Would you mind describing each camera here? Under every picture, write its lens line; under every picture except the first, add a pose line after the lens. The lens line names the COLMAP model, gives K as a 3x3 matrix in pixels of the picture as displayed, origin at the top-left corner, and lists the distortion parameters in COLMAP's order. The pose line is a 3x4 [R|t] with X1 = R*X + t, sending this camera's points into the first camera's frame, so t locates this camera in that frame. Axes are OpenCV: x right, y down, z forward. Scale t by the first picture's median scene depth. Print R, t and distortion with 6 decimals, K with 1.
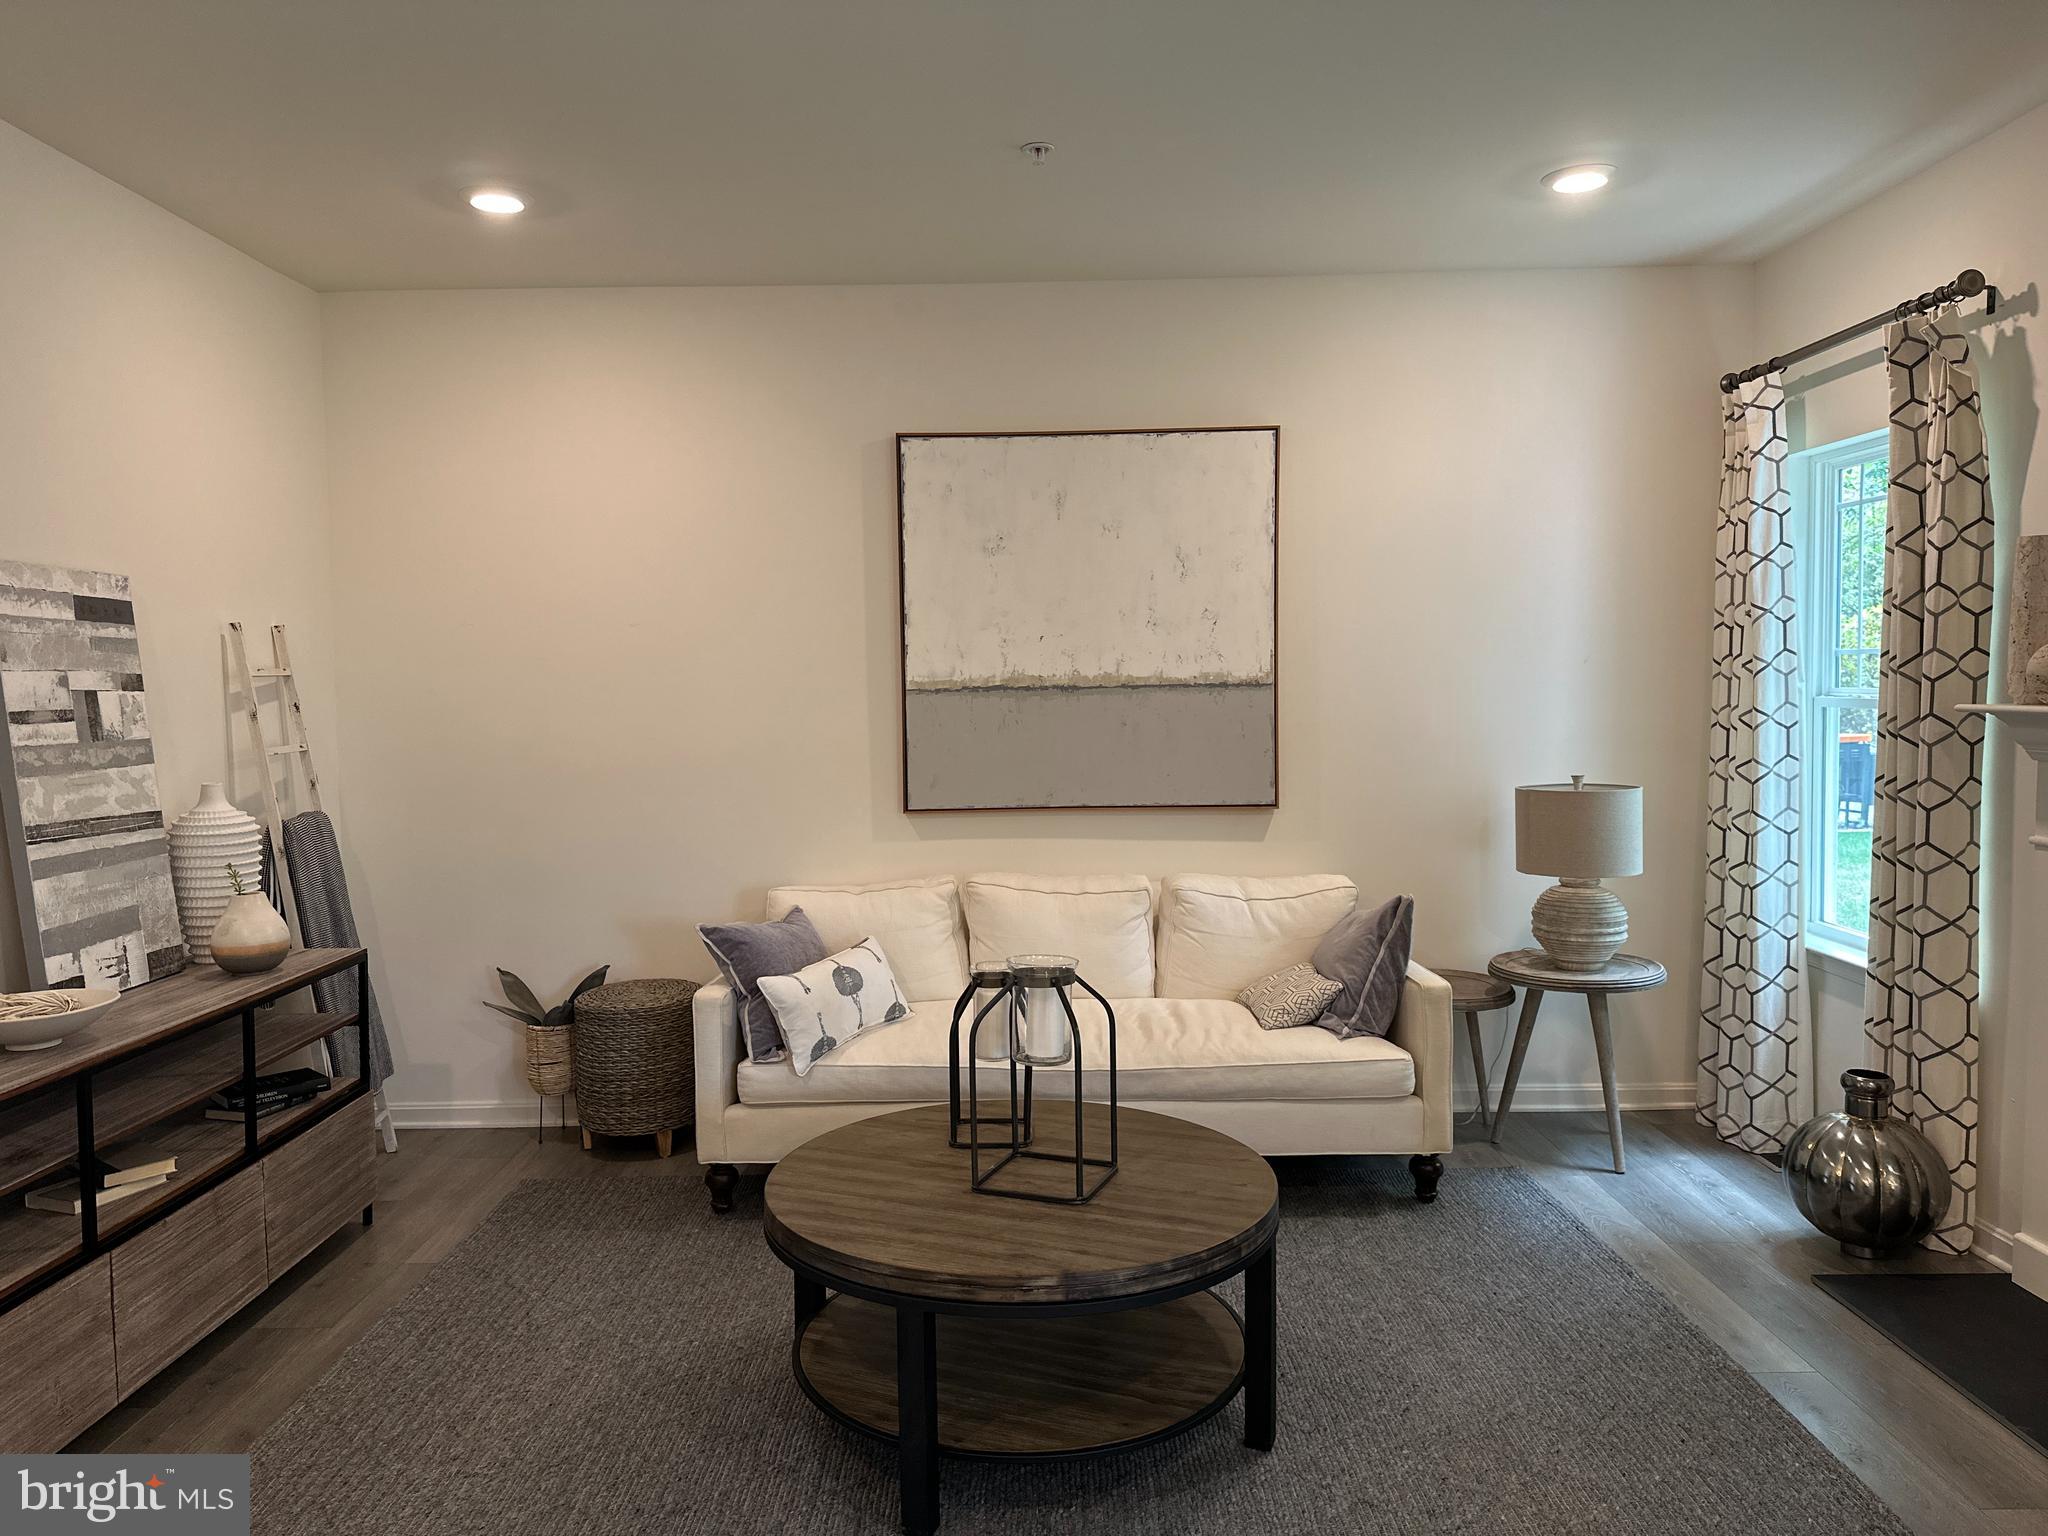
lens RADIAL K [[1434.8, 0, 1028.5], [0, 1434.8, 777.5], [0, 0, 1]] dist [0.067460, -0.065468]
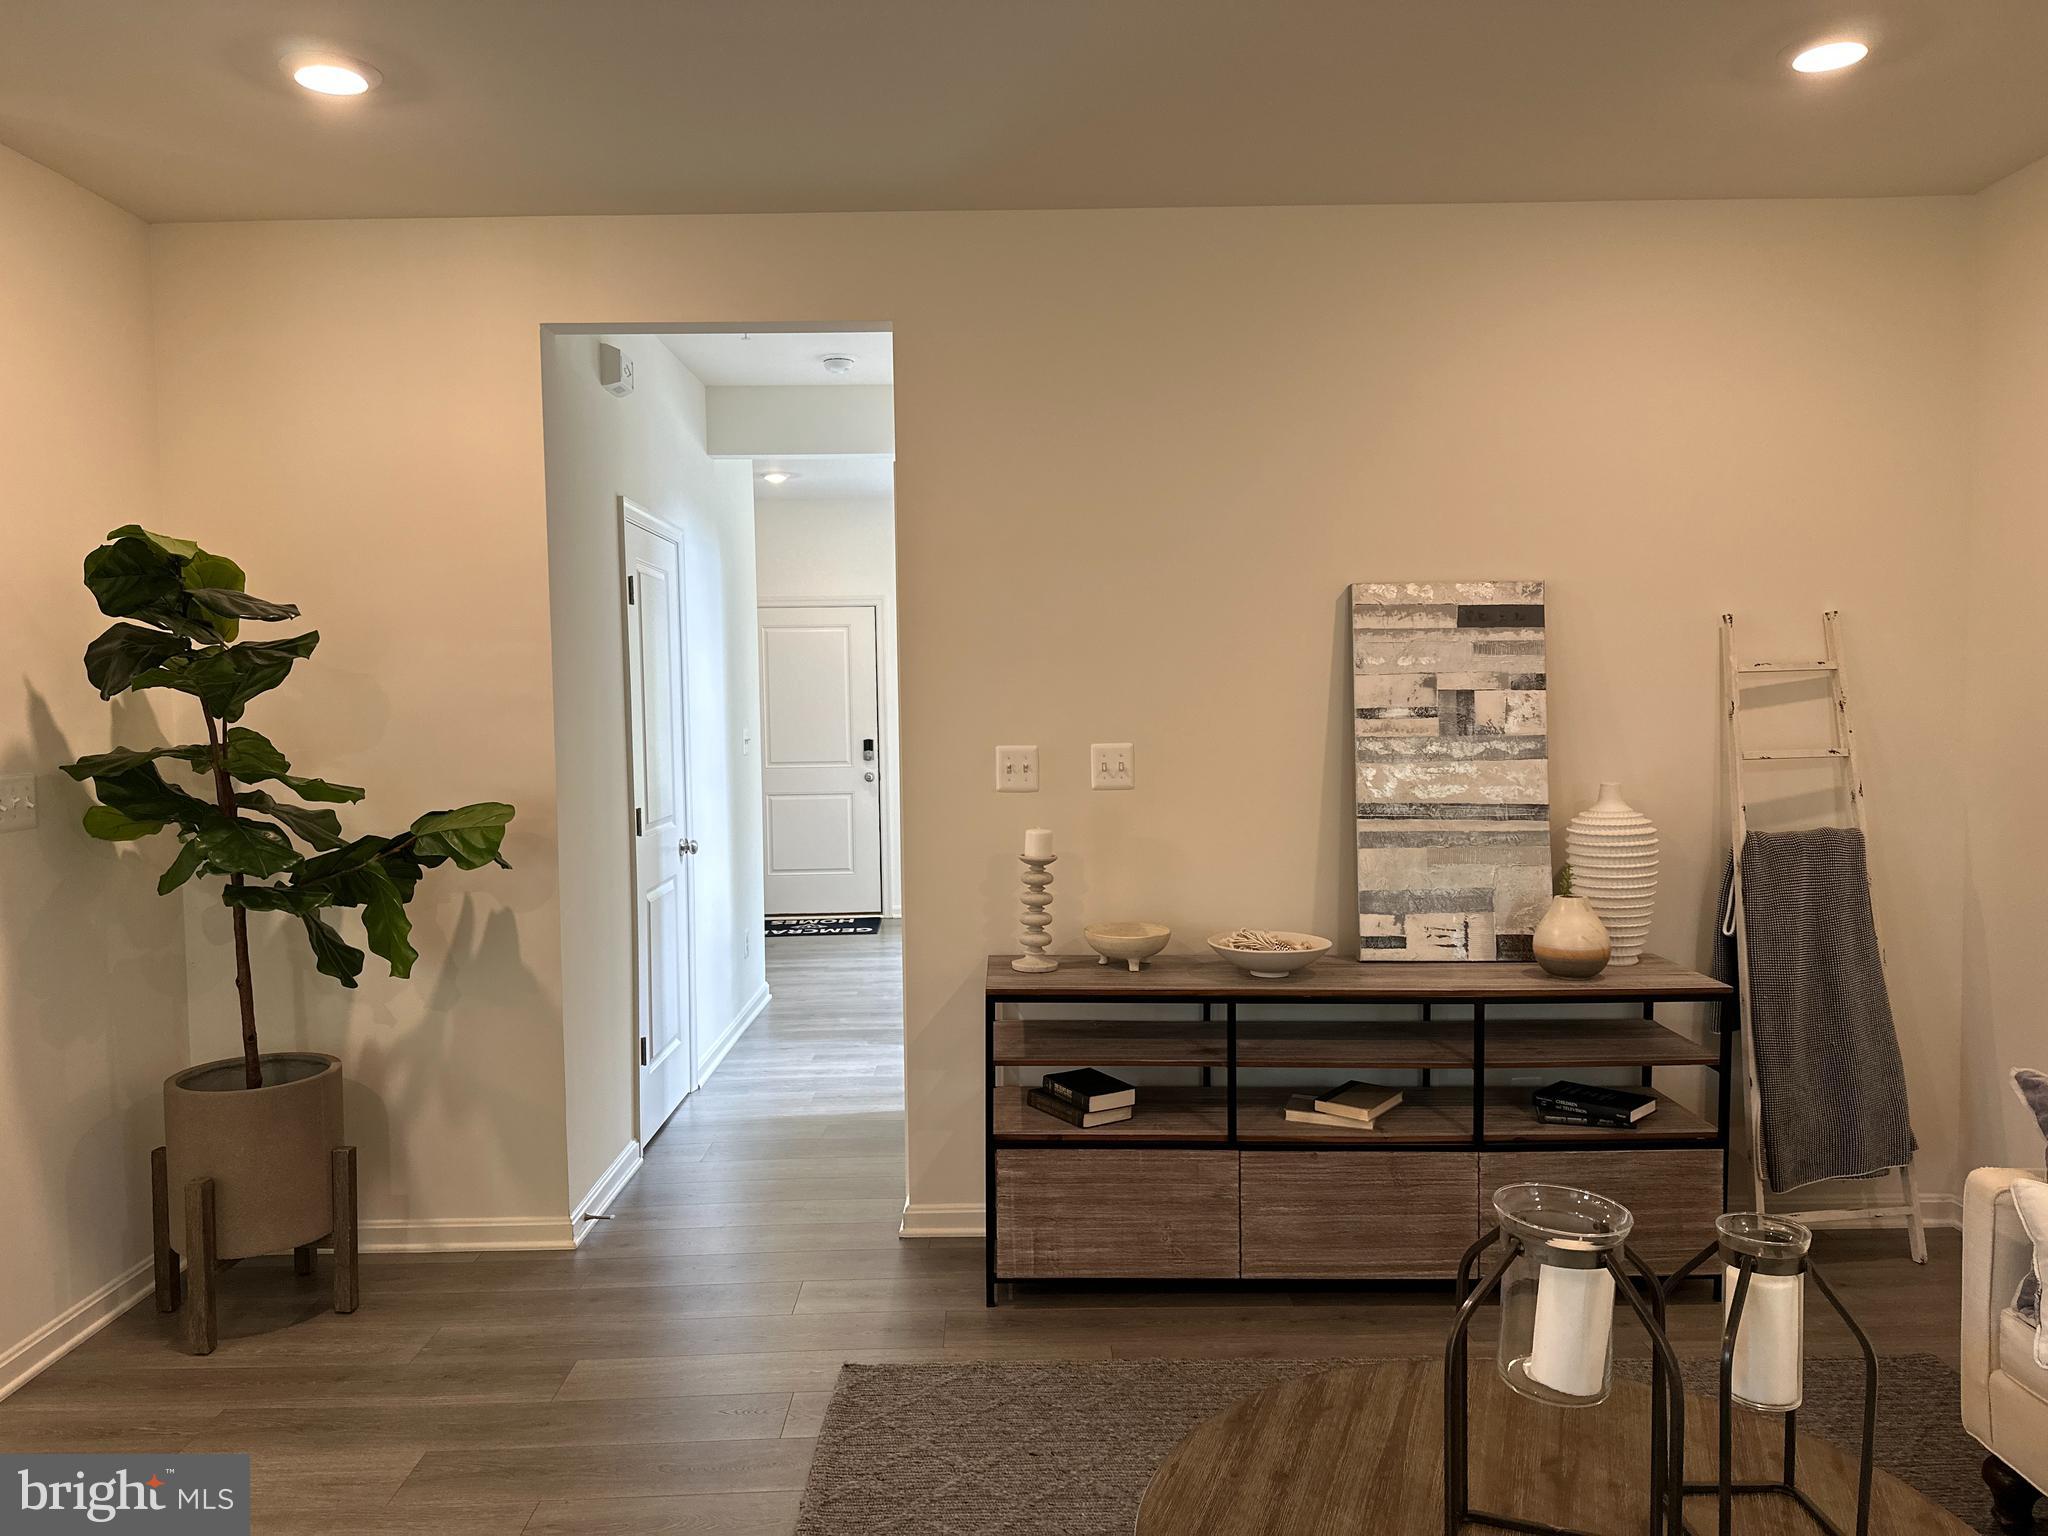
lens RADIAL K [[1434.8, 0, 1006.4], [0, 1434.8, 757.7], [0, 0, 1]] dist [0.067460, -0.065468]
pose [[-0.002559, 0.057089, -0.998366, 0.448750], [-0.051228, 0.997051, 0.057145, -0.051006], [0.998684, 0.051291, 0.000373, 0.625026]]
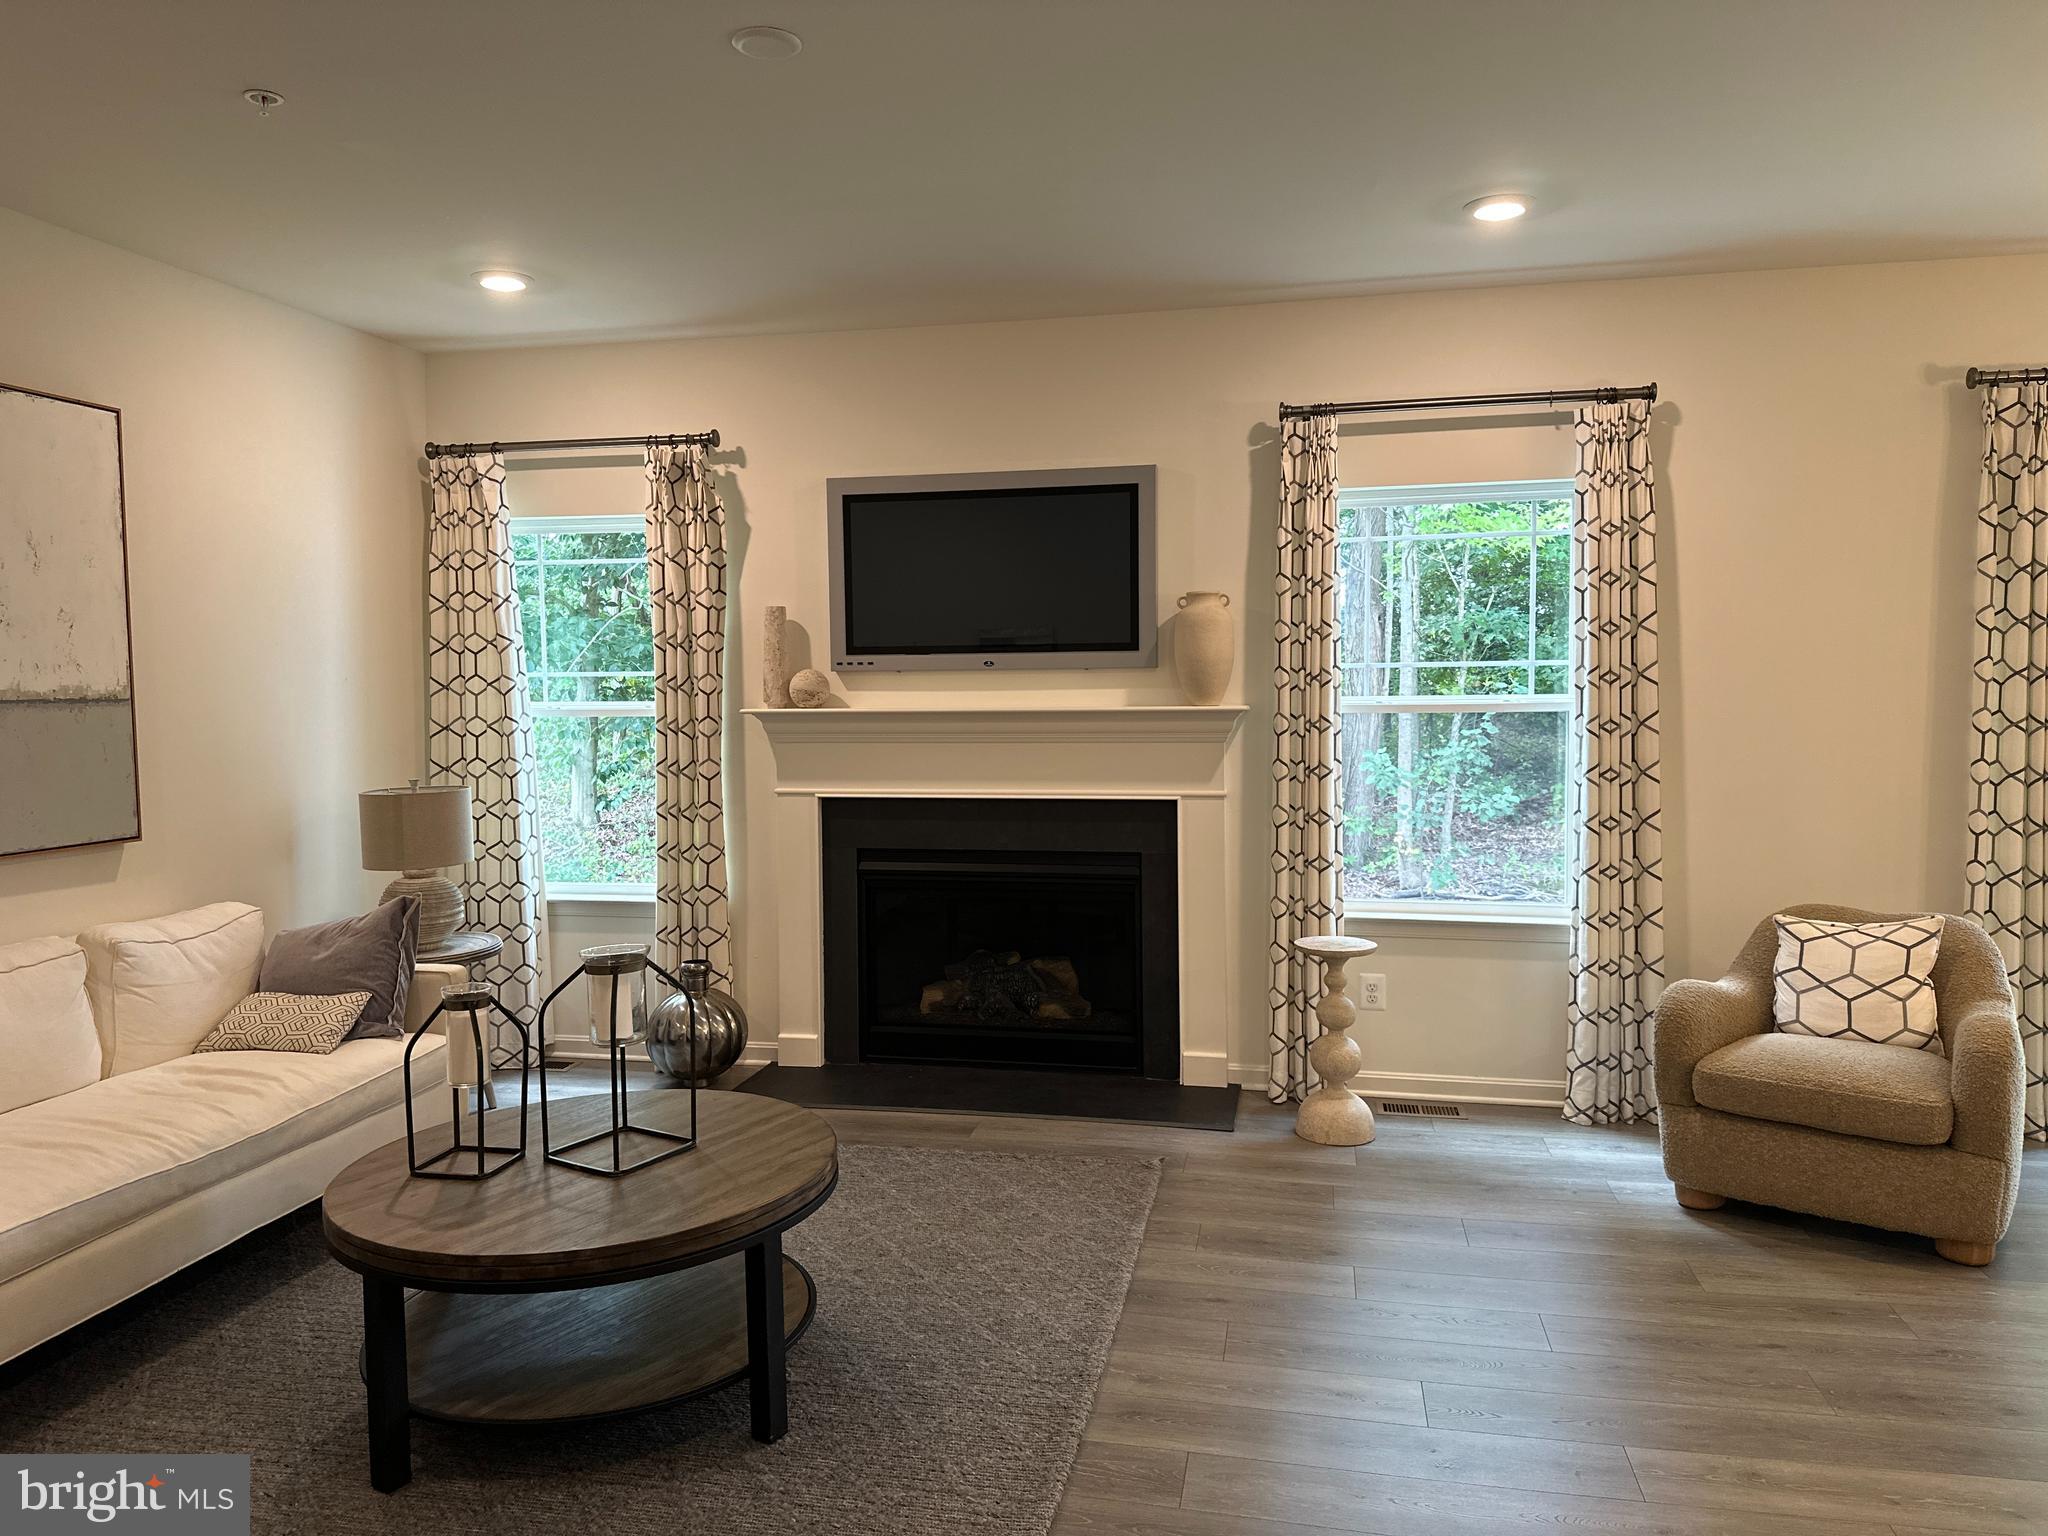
lens RADIAL K [[1434.8, 0, 1018.2], [0, 1434.8, 769.5], [0, 0, 1]] dist [0.067460, -0.065468]
pose [[0.200249, -0.049021, 0.978518, -0.783306], [0.076070, 0.996510, 0.034355, -0.015371], [-0.976787, 0.067556, 0.203279, 0.383250]]
